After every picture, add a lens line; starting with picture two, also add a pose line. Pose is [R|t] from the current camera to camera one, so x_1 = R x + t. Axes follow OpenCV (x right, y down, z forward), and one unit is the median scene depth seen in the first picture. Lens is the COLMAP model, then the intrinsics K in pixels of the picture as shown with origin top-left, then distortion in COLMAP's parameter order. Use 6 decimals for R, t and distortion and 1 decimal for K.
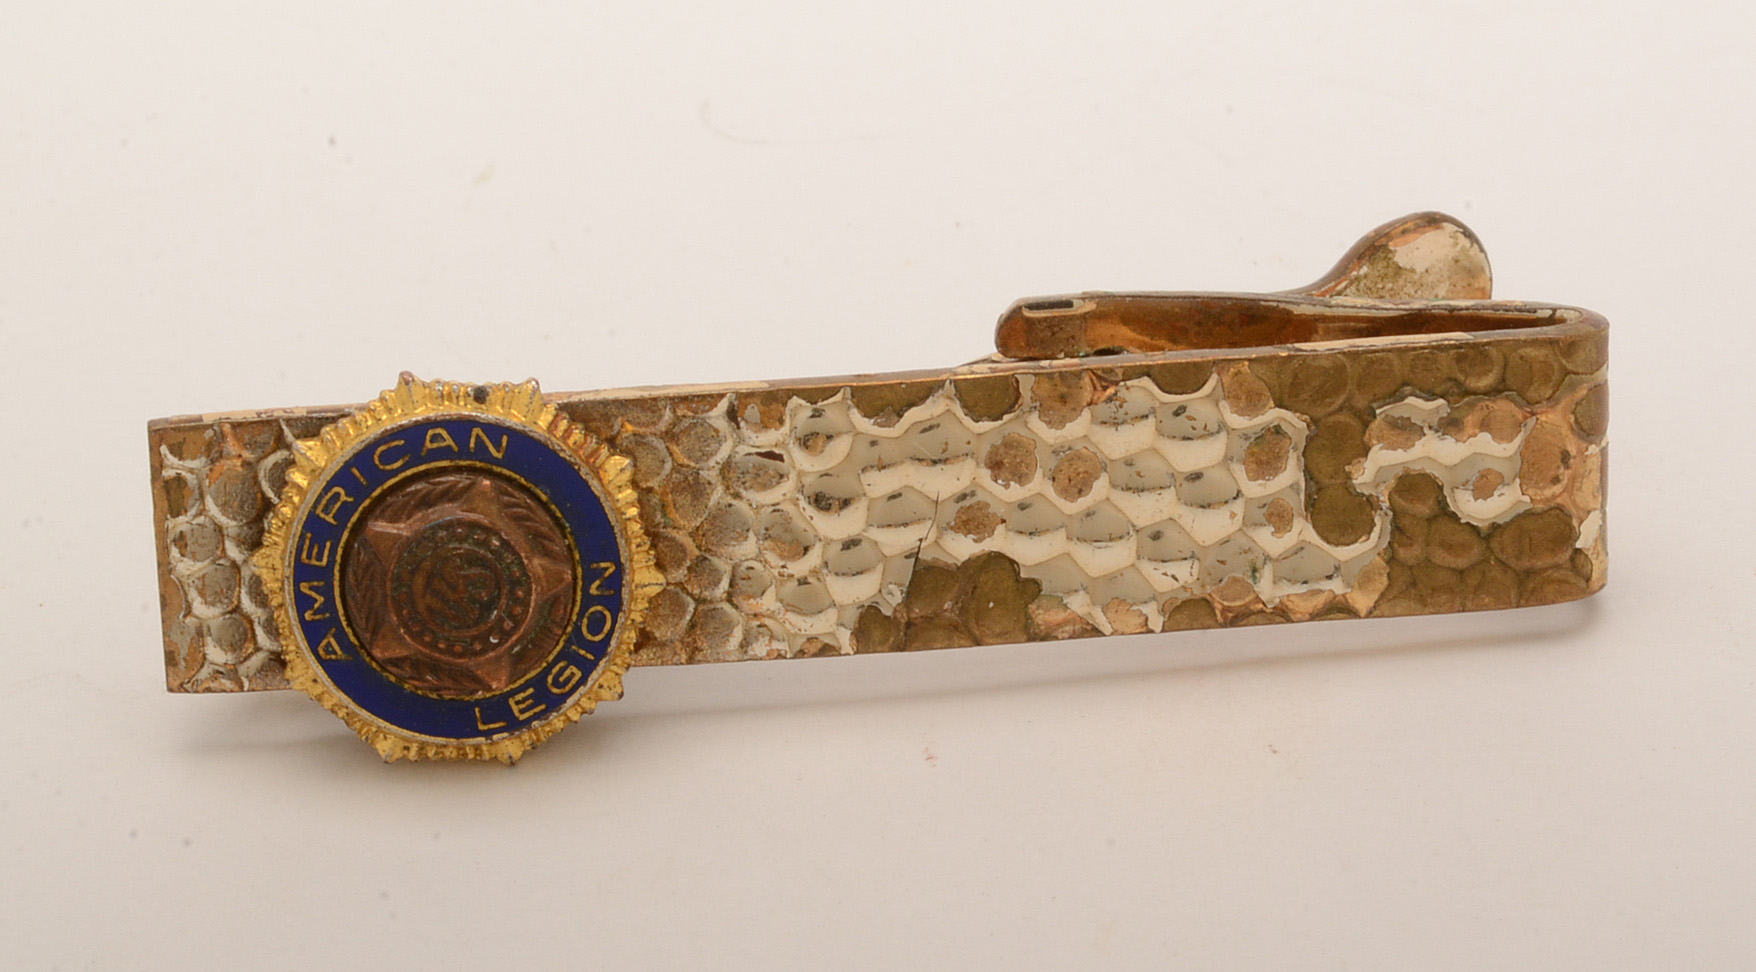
lens RADIAL K [[5990.2, 0, 875.8], [0, 5990.2, 487.5], [0, 0, 1]] dist [0.142334, 0.000000]
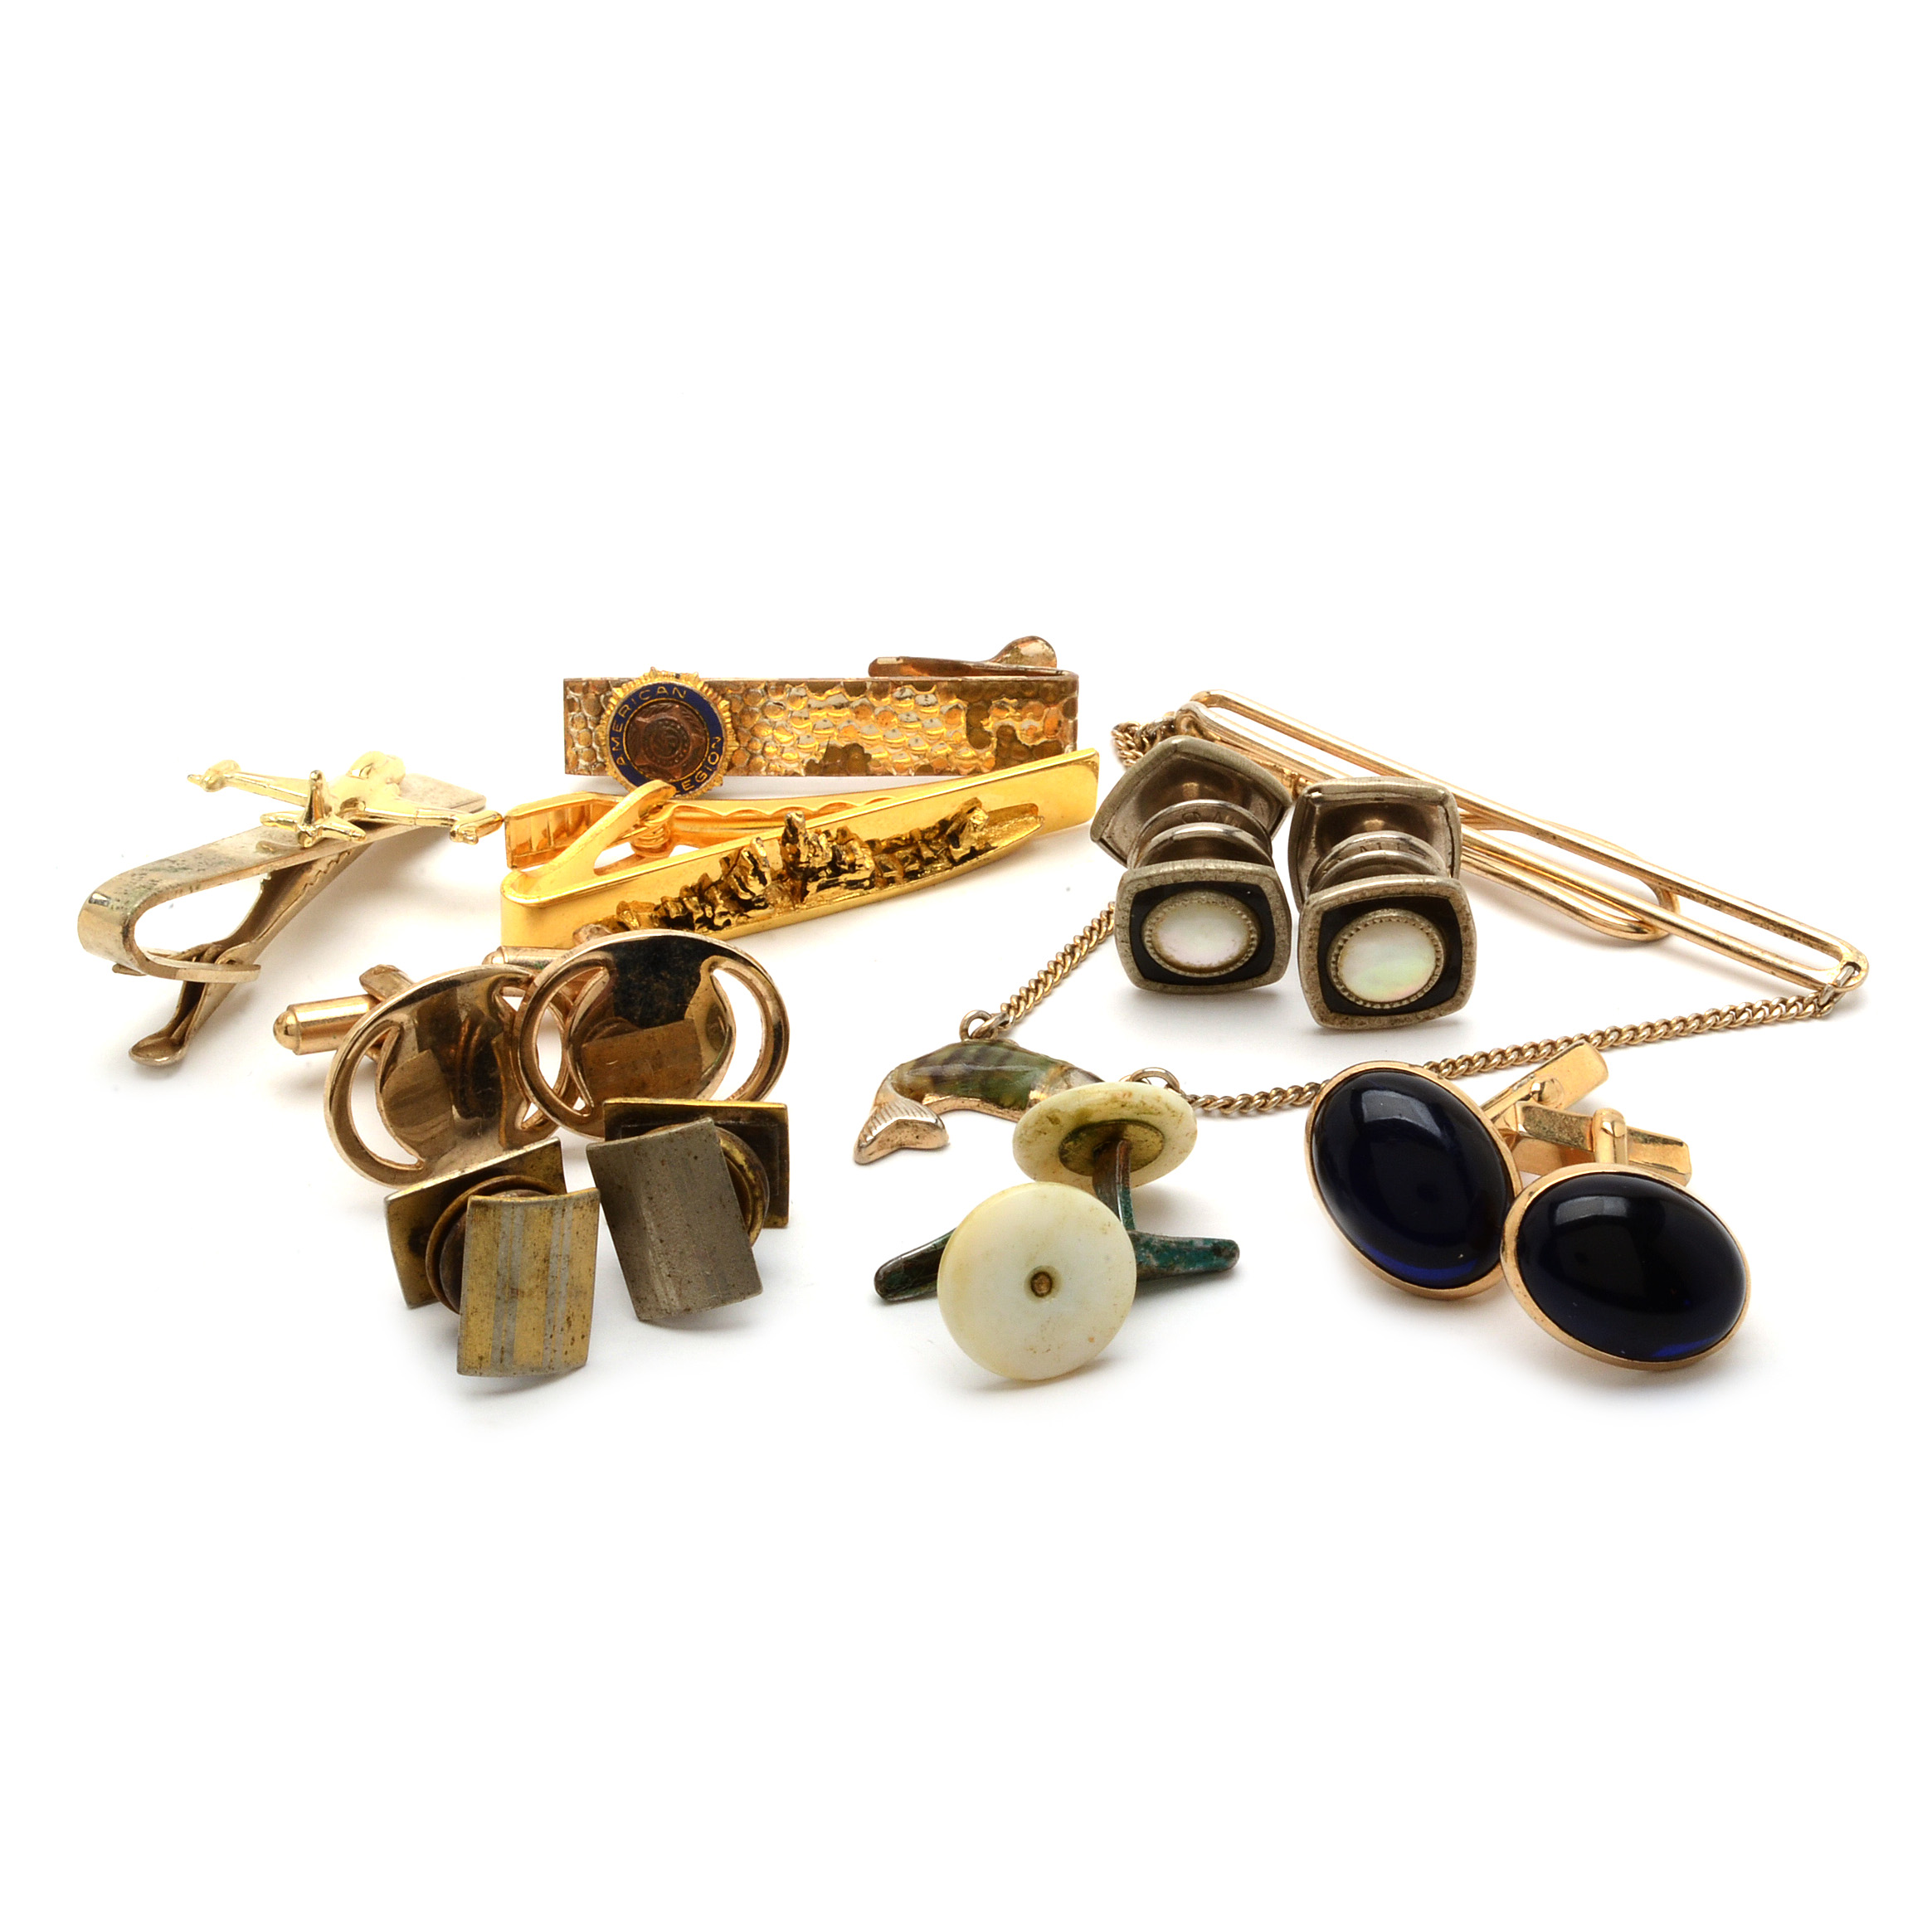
lens RADIAL K [[6952.5, 0, 968.2], [0, 6952.5, 961.3], [0, 0, 1]] dist [1.130555, 0.000000]
pose [[0.993613, 0.060781, -0.095073, 0.397796], [-0.062279, 0.997976, -0.012863, 0.154851], [0.094099, 0.018702, 0.995387, -2.311243]]
